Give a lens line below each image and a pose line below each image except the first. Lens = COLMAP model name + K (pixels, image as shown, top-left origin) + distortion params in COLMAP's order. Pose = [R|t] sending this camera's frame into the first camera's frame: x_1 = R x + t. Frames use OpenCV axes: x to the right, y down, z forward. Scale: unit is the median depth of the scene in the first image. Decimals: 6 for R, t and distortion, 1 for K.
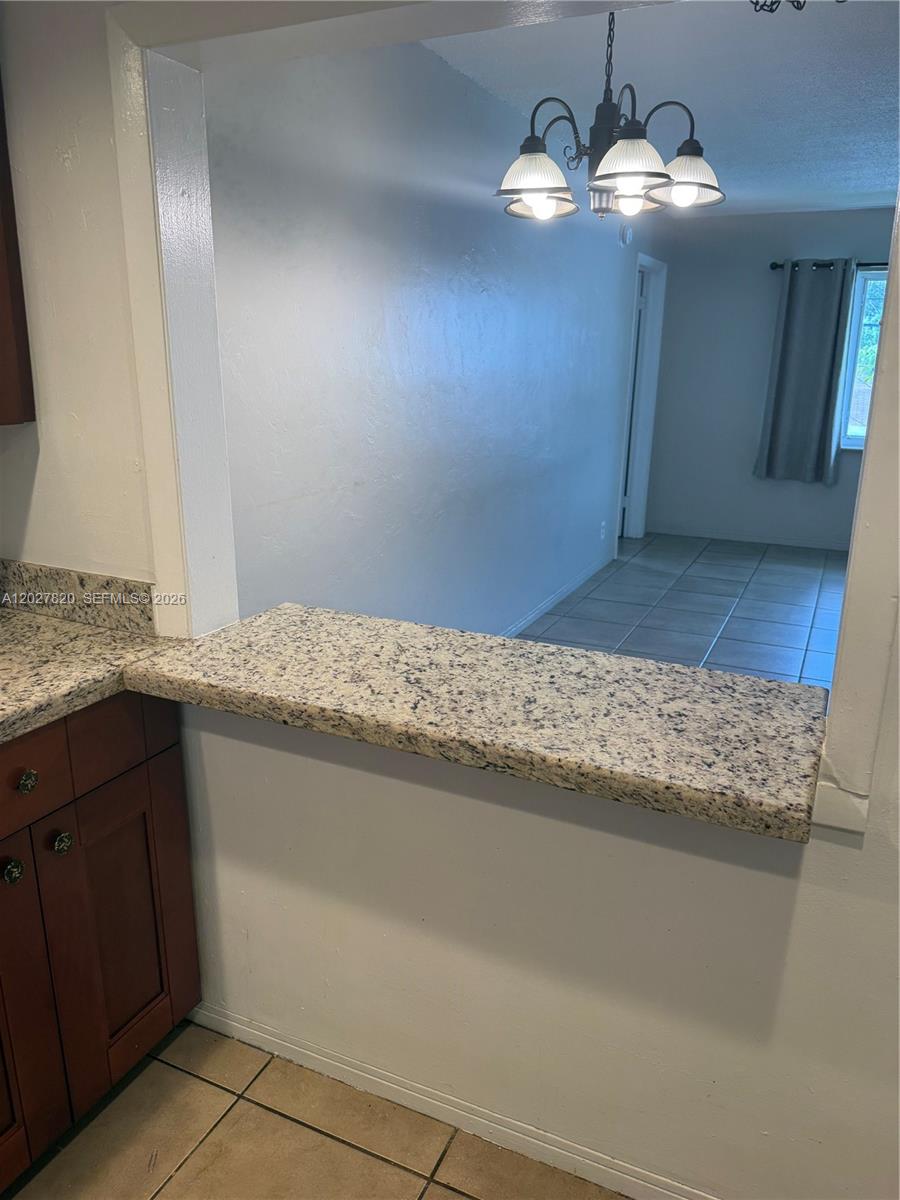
lens RADIAL K [[863.2, 0, 441.2], [0, 863.2, 598.0], [0, 0, 1]] dist [0.117613, -0.138338]
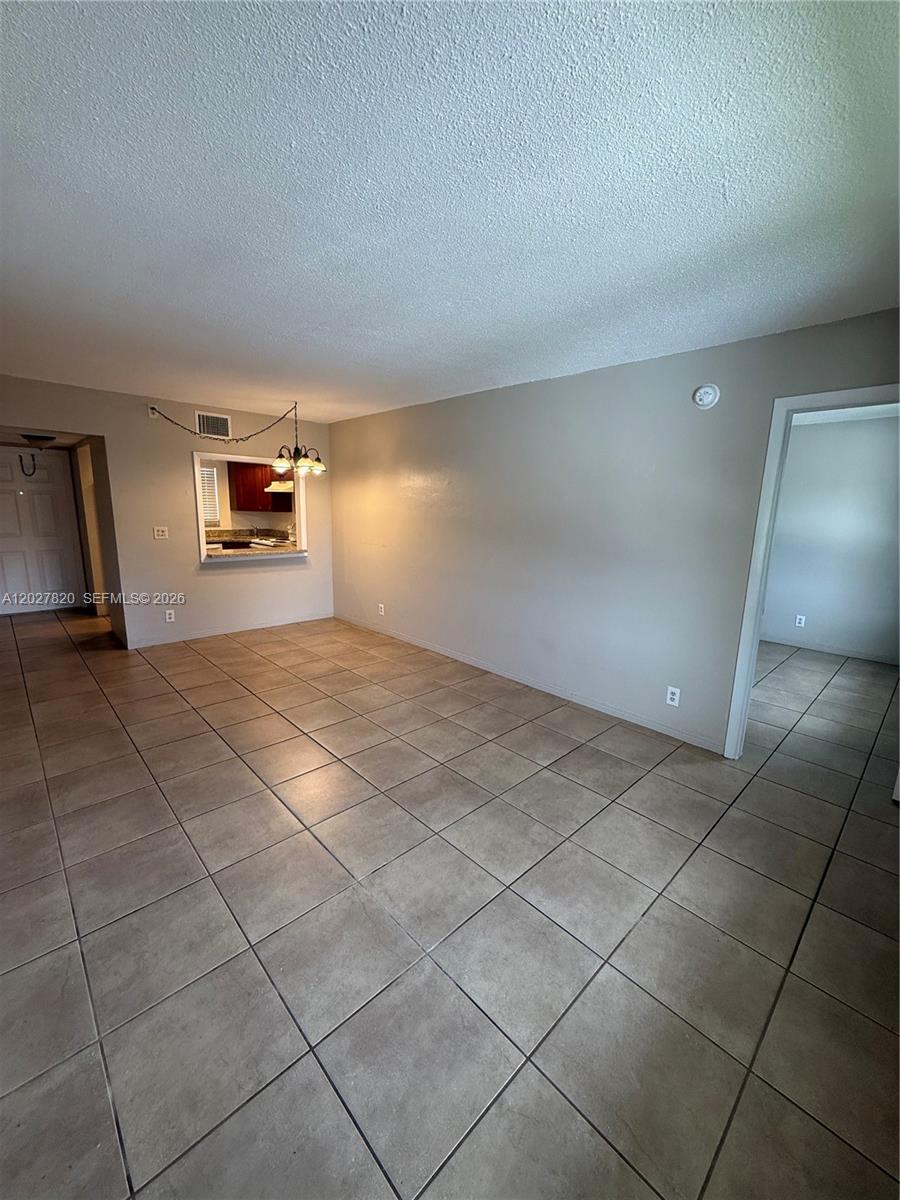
lens RADIAL K [[476.7, 0, 449.1], [0, 476.7, 601.3], [0, 0, 1]] dist [0.000933, -0.000119]
pose [[-0.361576, 0.165751, -0.917491, 0.711289], [-0.290101, 0.915220, 0.279668, -0.239873], [0.886061, 0.367286, -0.282837, 0.862671]]
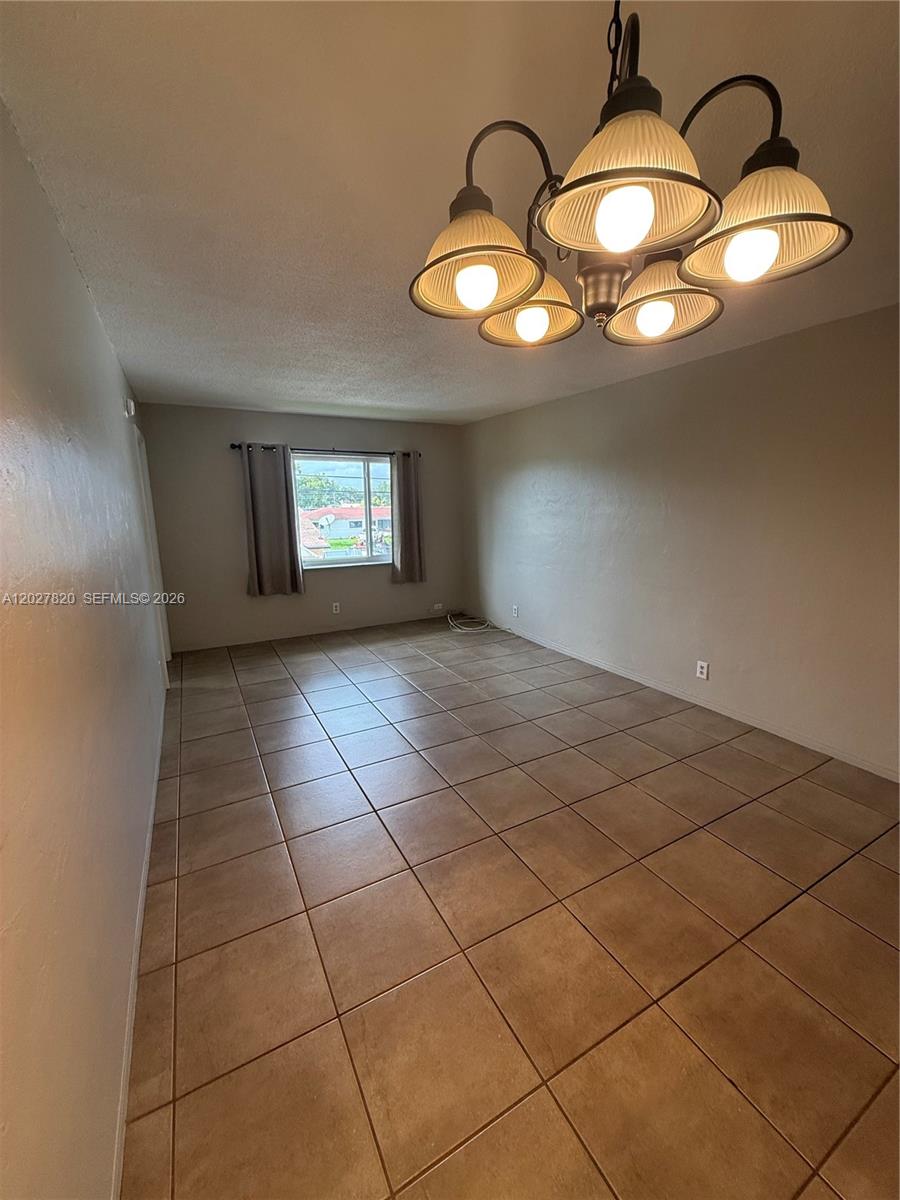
lens RADIAL K [[476.7, 0, 449.1], [0, 476.7, 601.3], [0, 0, 1]] dist [0.000933, -0.000119]
pose [[0.591724, -0.182209, 0.785279, -0.048923], [0.243015, 0.969124, 0.041750, -0.094700], [-0.768640, 0.166130, 0.617733, 0.333053]]
